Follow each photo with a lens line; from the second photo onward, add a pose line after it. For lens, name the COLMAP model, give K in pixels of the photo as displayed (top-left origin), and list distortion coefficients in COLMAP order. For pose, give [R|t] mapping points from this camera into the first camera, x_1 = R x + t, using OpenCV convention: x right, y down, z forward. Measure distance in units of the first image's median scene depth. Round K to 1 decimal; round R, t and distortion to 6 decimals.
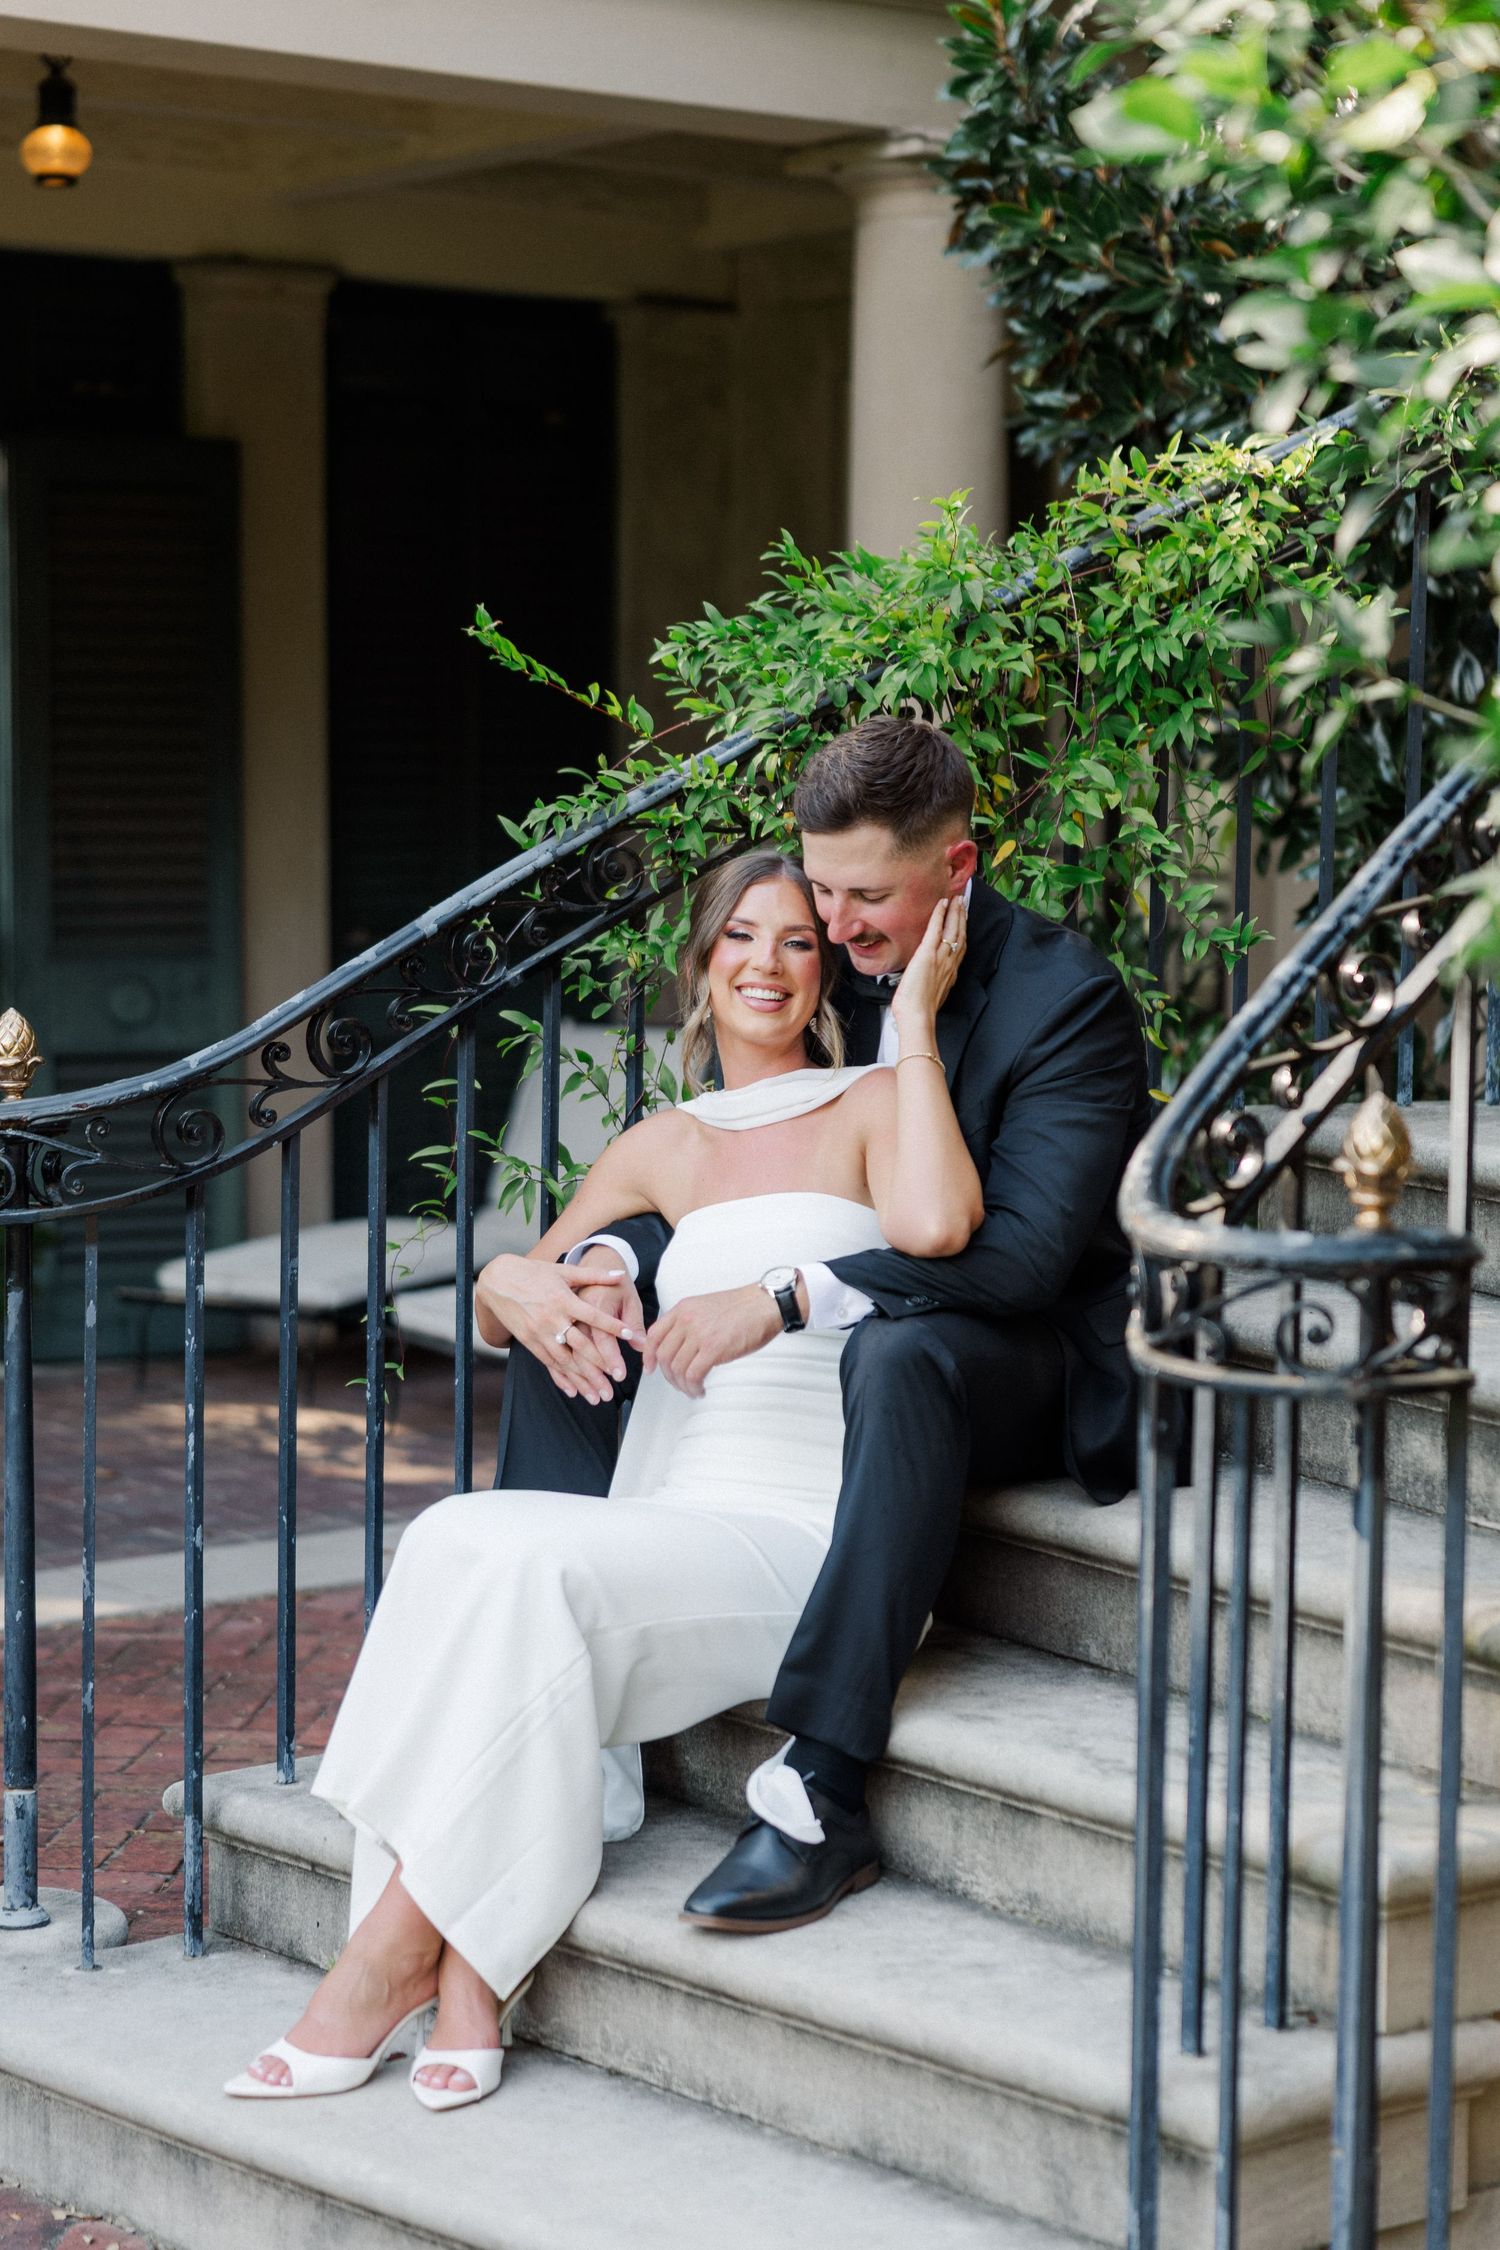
lens RADIAL K [[4463.0, 0, 750.0], [0, 4463.0, 1125.0], [0, 0, 1]] dist [0.015182, -0.151916]
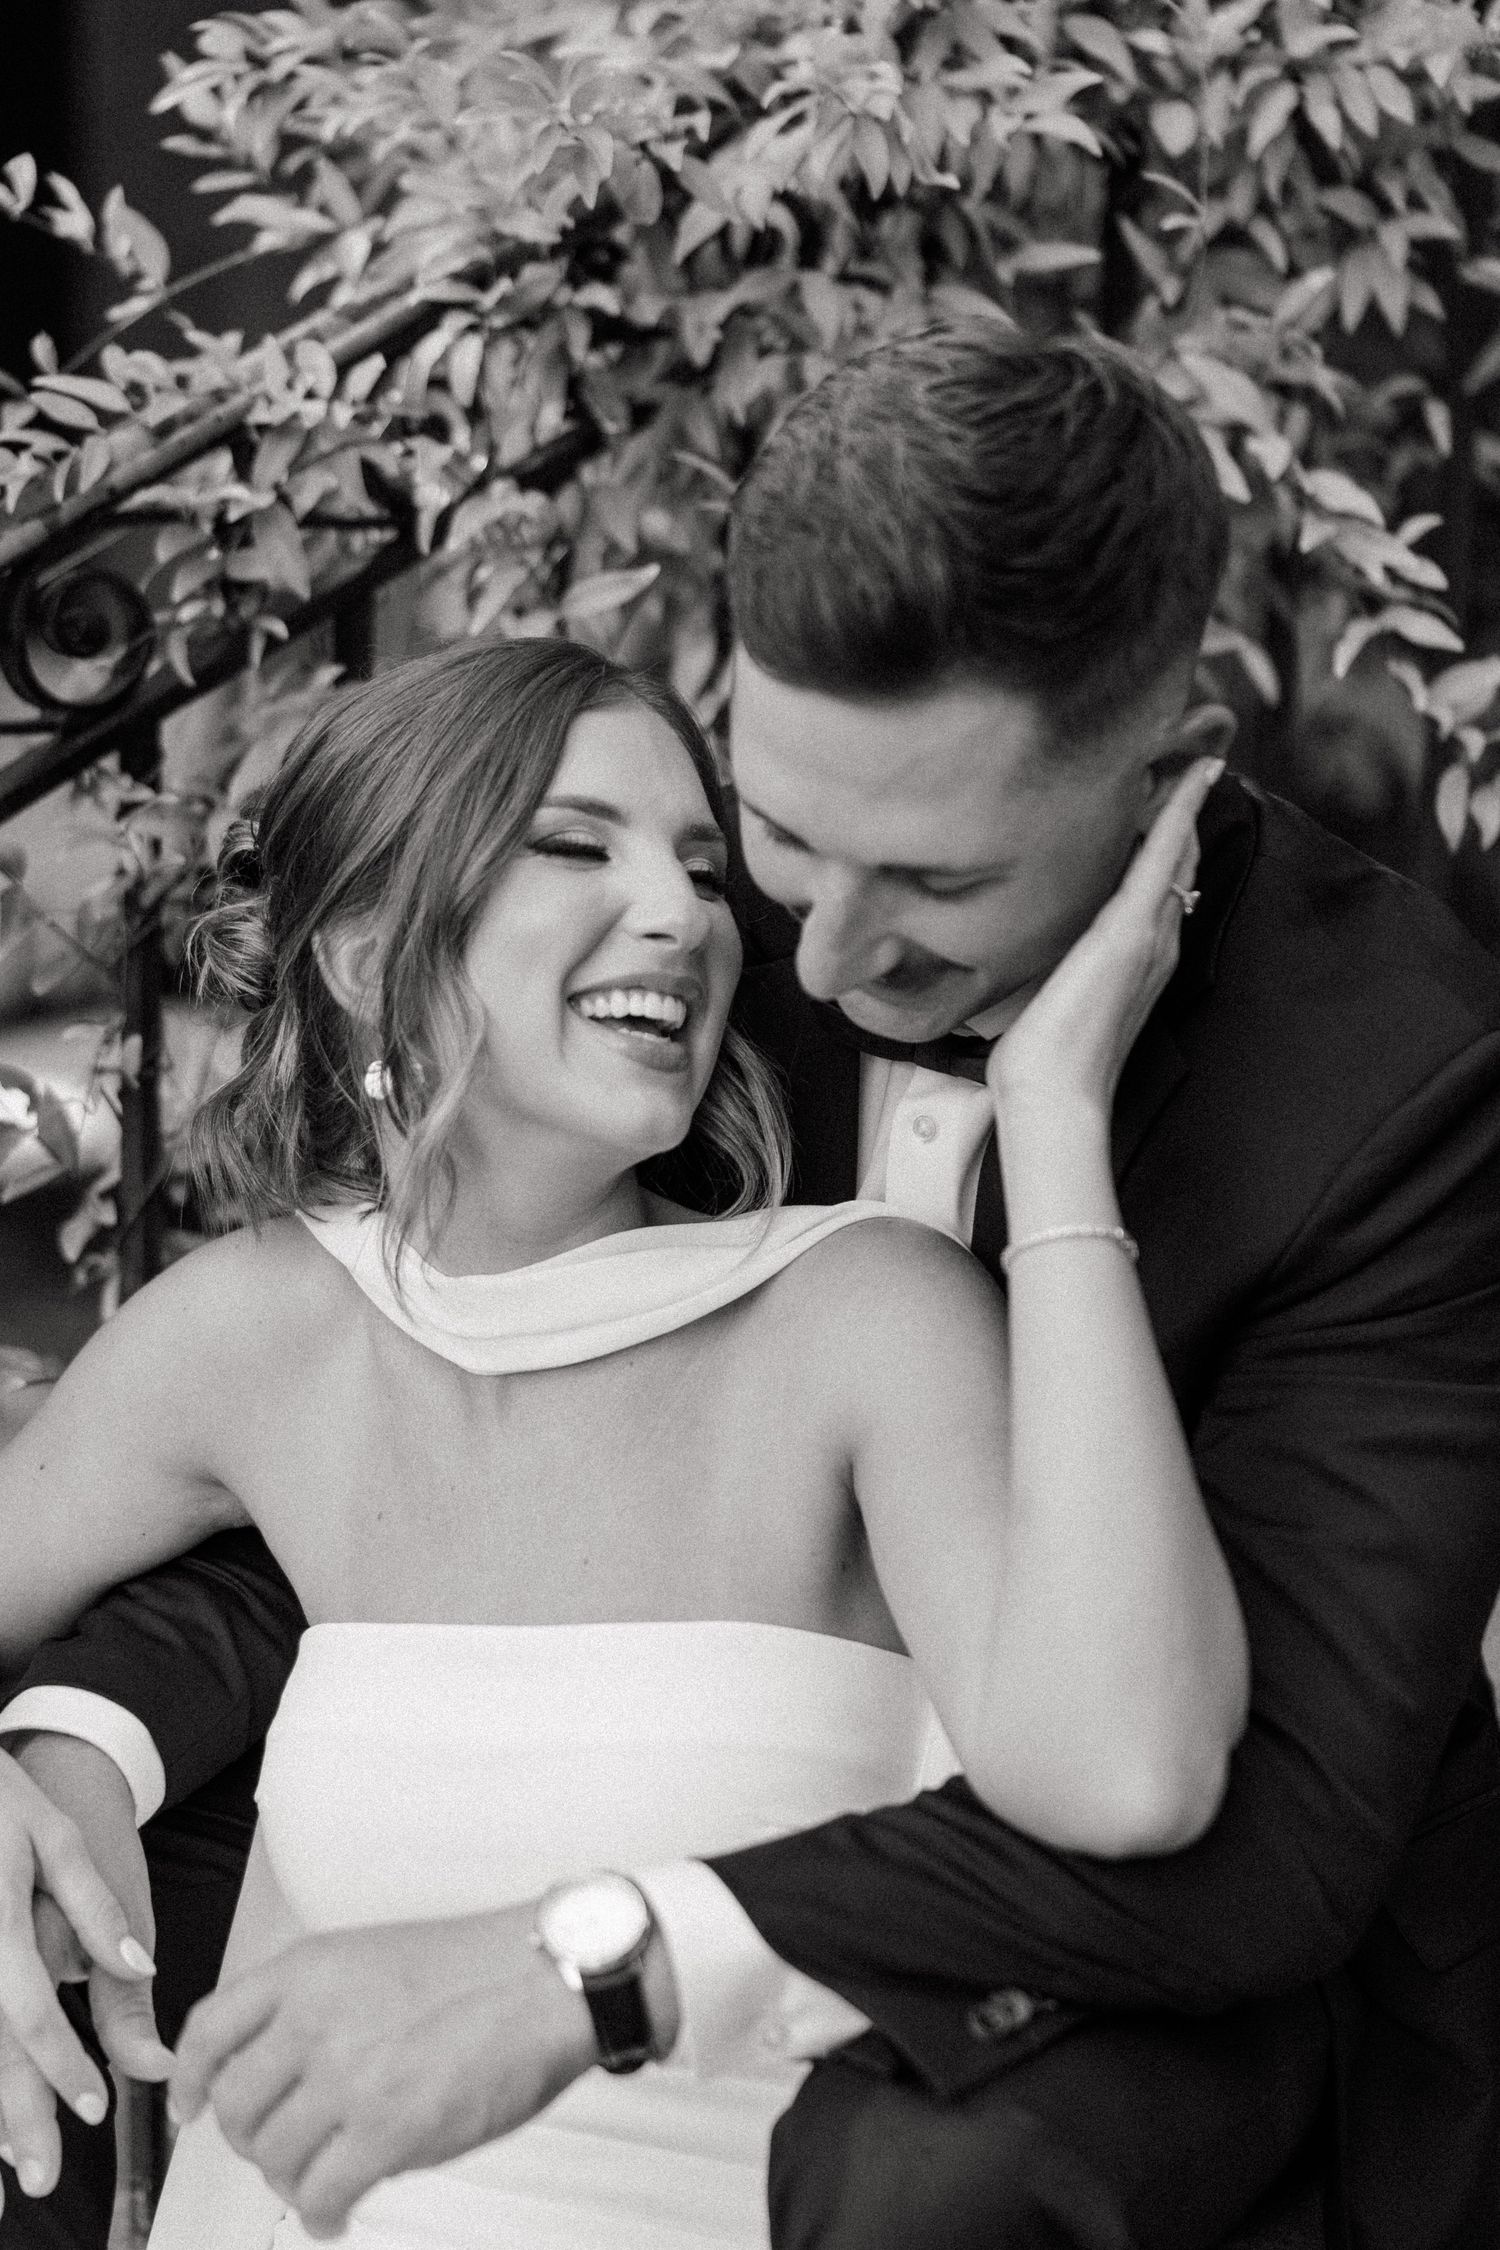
lens RADIAL K [[4630.7, 0, 913.4], [0, 4630.7, 1122.3], [0, 0, 1]] dist [0.017293, 0.054078]
pose [[0.989419, -0.014911, 0.144318, -0.016760], [0.000009, 0.994711, 0.102714, -0.055145], [-0.145086, -0.101626, 0.984186, 0.566819]]
